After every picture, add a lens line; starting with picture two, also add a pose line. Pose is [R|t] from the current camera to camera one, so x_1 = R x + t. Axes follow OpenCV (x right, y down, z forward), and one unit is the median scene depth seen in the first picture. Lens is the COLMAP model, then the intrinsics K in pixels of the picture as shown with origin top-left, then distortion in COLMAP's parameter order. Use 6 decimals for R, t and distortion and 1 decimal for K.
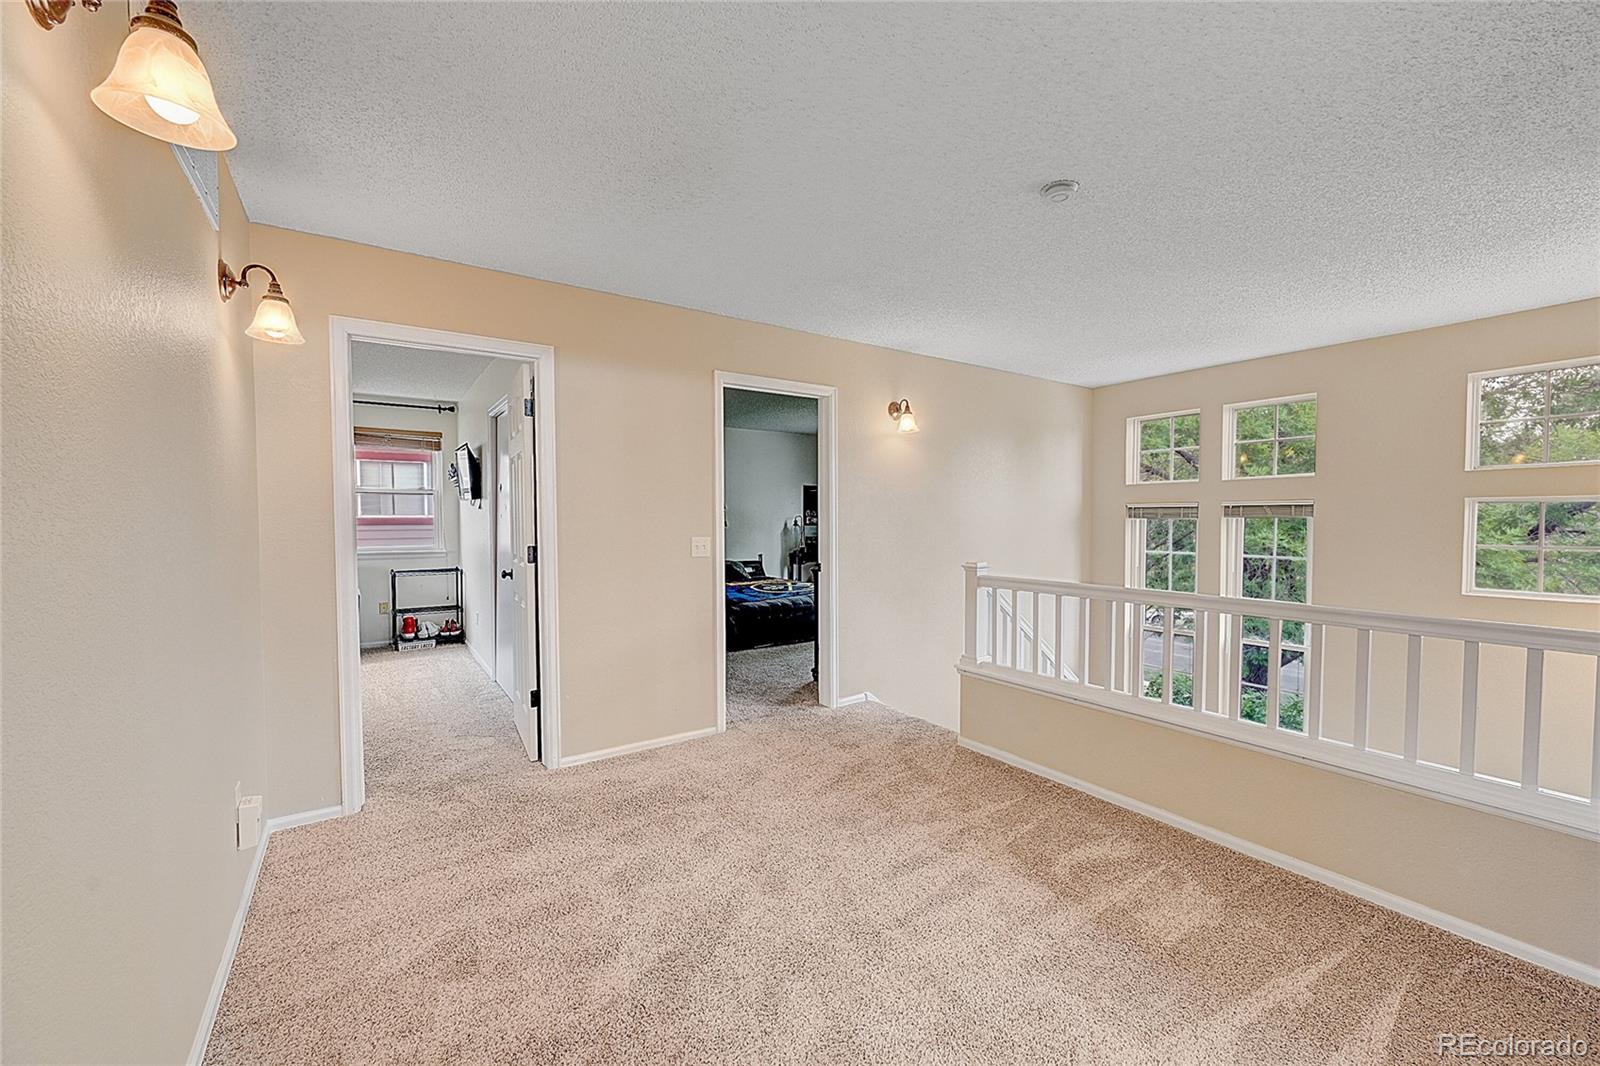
lens RADIAL K [[628.8, 0, 797.5], [0, 628.8, 536.1], [0, 0, 1]] dist [-0.000835, 0.000148]
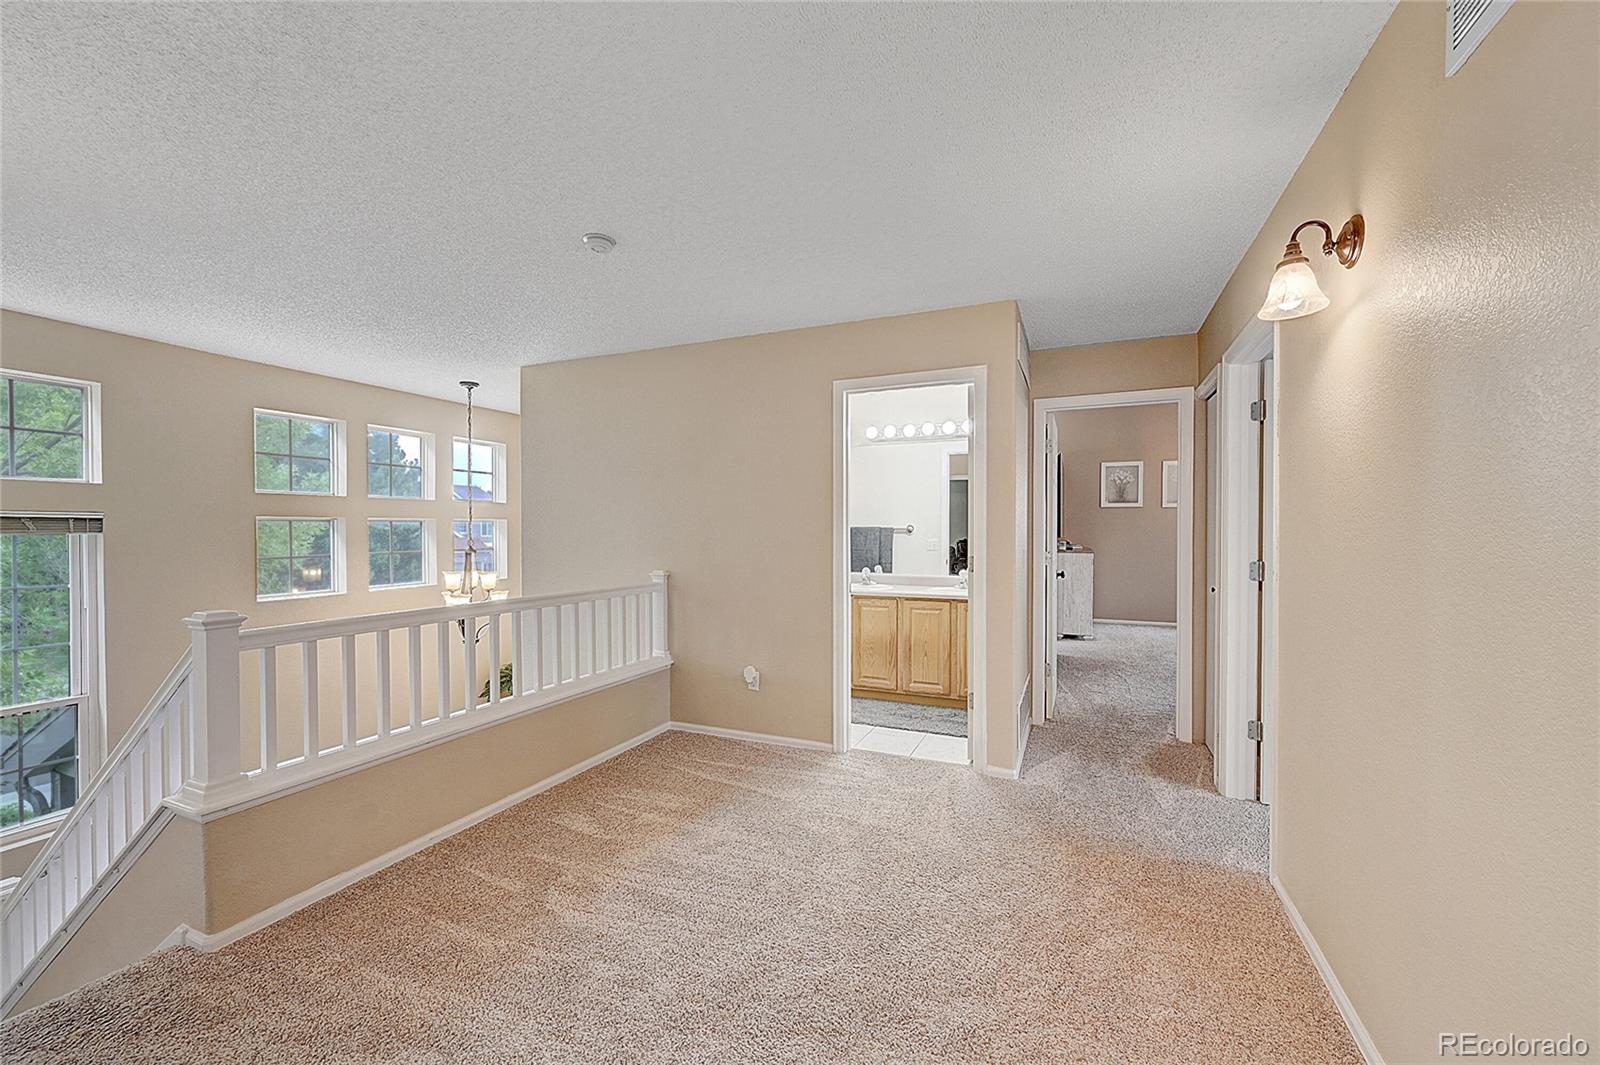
lens RADIAL K [[628.6, 0, 799.3], [0, 628.6, 537.4], [0, 0, 1]] dist [0.000435, -0.000274]
pose [[-0.525163, -0.005147, 0.850986, -0.658947], [0.027921, 0.999339, 0.023275, -0.033688], [-0.850544, 0.035984, -0.524672, 1.177684]]
